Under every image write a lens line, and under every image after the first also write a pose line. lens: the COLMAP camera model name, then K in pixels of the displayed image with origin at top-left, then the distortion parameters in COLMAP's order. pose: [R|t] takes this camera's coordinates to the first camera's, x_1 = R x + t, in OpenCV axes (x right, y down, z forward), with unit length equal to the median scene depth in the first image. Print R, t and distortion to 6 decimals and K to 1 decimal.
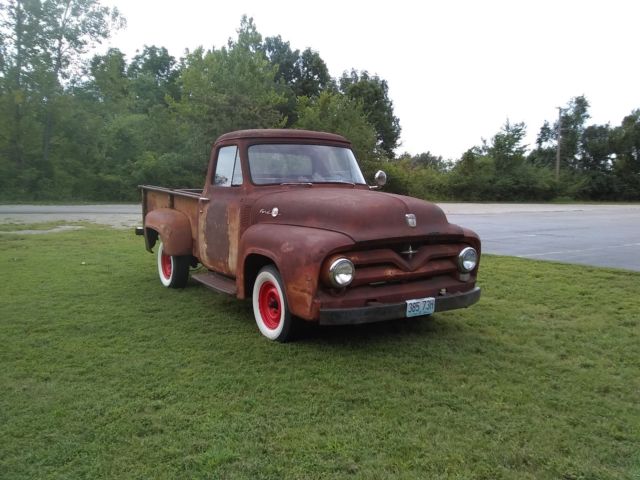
lens RADIAL K [[575.1, 0, 320.0], [0, 575.1, 240.0], [0, 0, 1]] dist [0.014537, -0.089651]
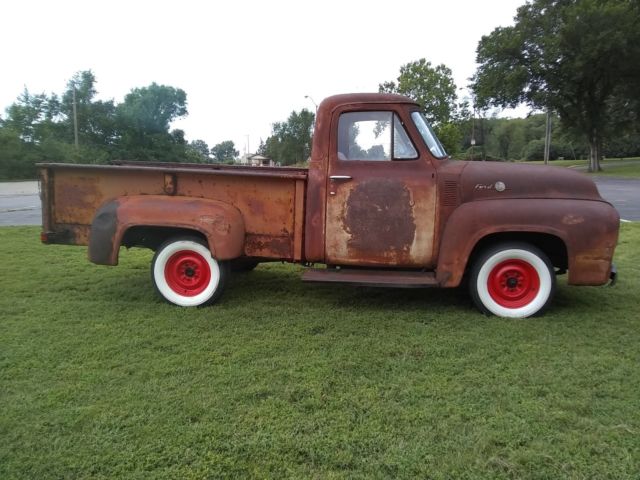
lens RADIAL K [[575.1, 0, 320.0], [0, 575.1, 240.0], [0, 0, 1]] dist [0.014537, -0.089651]
pose [[0.635355, -0.115581, 0.763522, -0.704687], [0.083456, 0.993222, 0.080905, -0.044023], [-0.767697, 0.012317, 0.640694, 0.439552]]
